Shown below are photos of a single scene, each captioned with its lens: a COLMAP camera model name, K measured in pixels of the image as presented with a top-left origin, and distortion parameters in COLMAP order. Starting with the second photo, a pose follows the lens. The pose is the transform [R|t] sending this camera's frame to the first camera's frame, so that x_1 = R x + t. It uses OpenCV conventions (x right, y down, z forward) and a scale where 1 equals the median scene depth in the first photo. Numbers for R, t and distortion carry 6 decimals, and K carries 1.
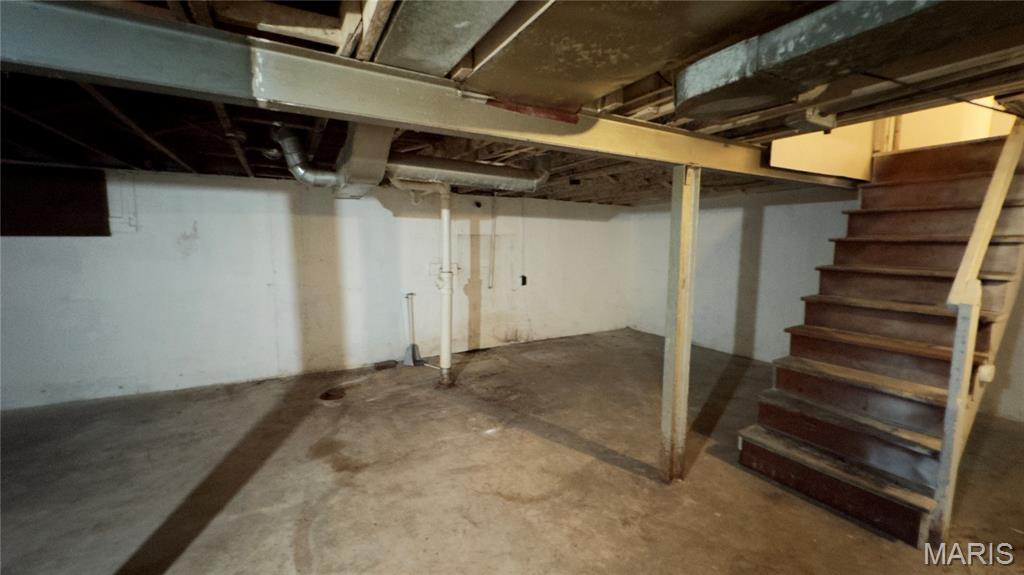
lens RADIAL K [[406.8, 0, 515.5], [0, 406.8, 285.8], [0, 0, 1]] dist [-0.002243, 0.000226]
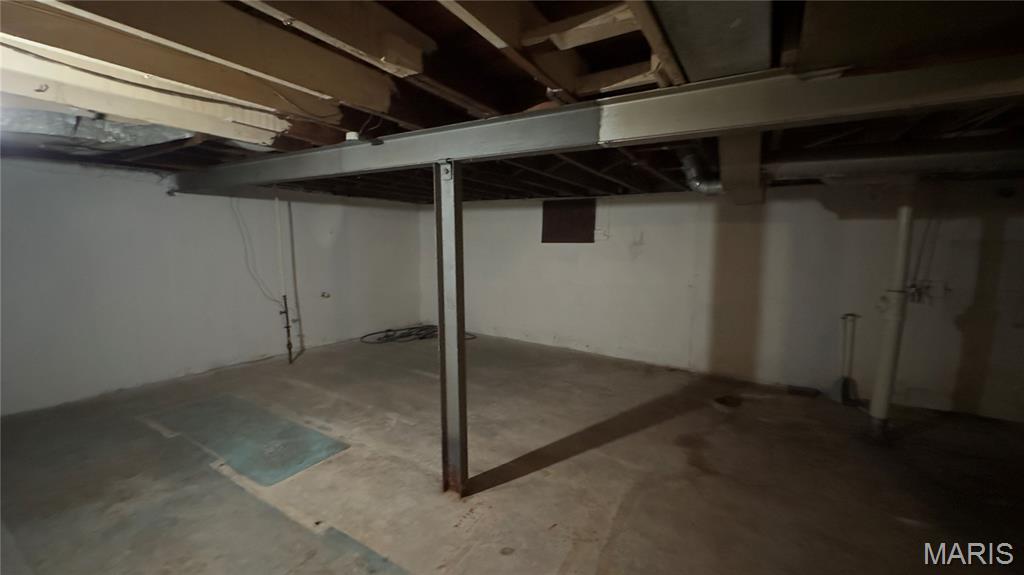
lens RADIAL K [[406.8, 0, 513.9], [0, 406.8, 285.6], [0, 0, 1]] dist [-0.002243, 0.000226]
pose [[0.486551, 0.091100, -0.868889, 0.208358], [-0.105218, 0.993420, 0.045237, -0.006204], [0.867293, 0.069413, 0.492935, 0.048140]]
